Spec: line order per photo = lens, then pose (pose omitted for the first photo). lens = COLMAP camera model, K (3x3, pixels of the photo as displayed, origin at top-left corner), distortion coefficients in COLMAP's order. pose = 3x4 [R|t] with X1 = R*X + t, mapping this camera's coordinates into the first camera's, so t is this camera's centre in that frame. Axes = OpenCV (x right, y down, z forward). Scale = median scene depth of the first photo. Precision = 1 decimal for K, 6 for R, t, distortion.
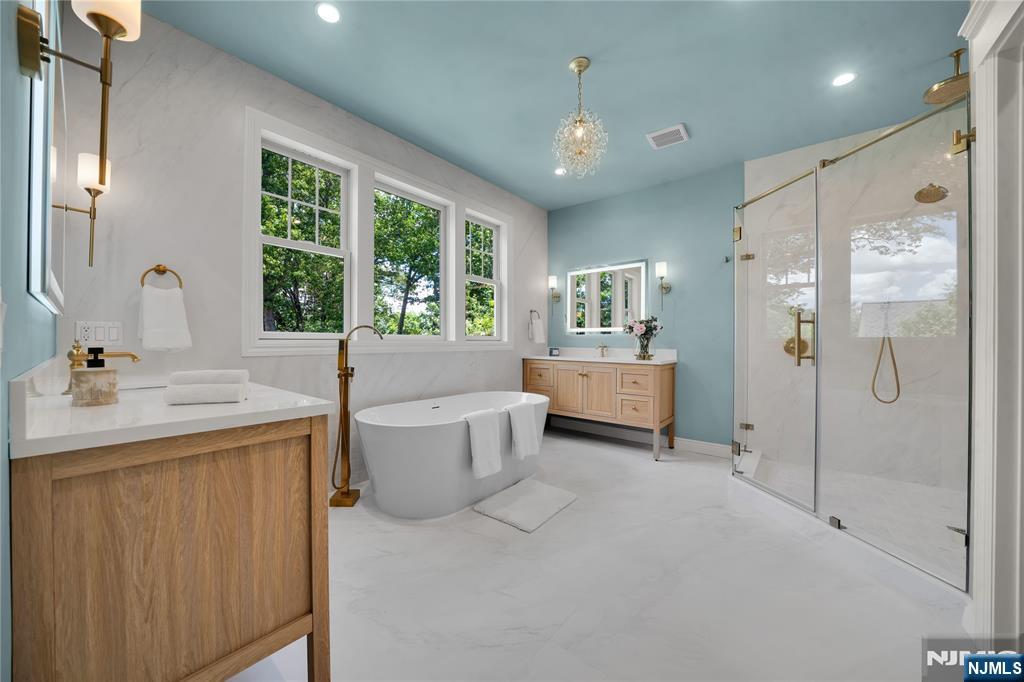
lens RADIAL K [[360.7, 0, 508.6], [0, 360.7, 341.1], [0, 0, 1]] dist [-0.021240, 0.000049]
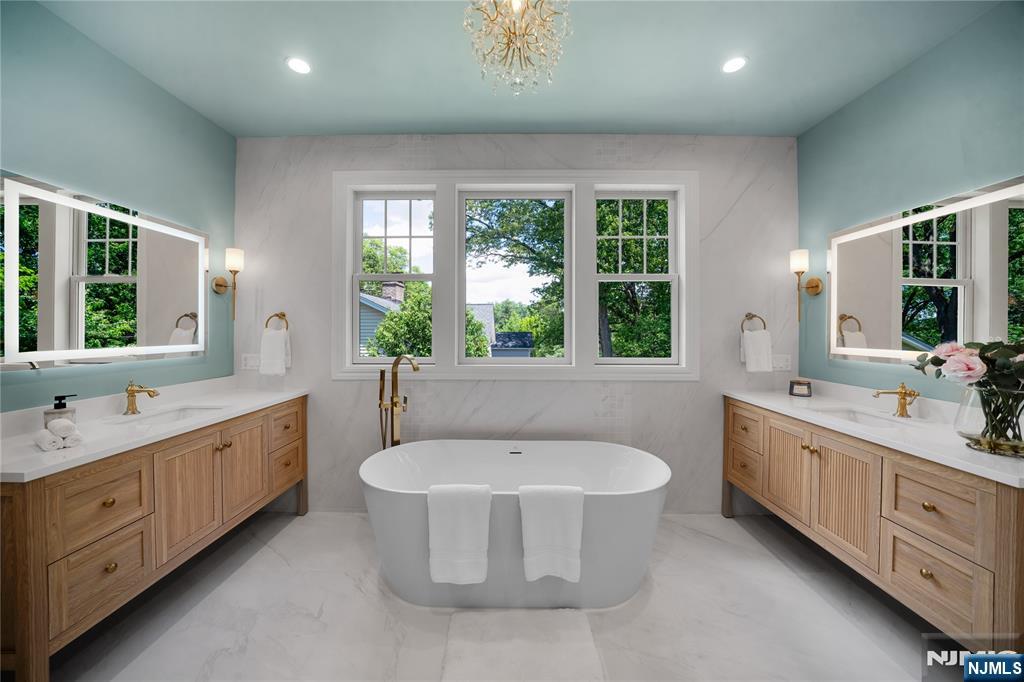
lens RADIAL K [[360.7, 0, 512.0], [0, 360.7, 333.8], [0, 0, 1]] dist [-0.021240, 0.000049]
pose [[0.631692, 0.005517, -0.775200, 0.322339], [-0.001837, 0.999983, 0.005620, -0.066387], [0.775217, -0.002126, 0.631691, 0.381422]]
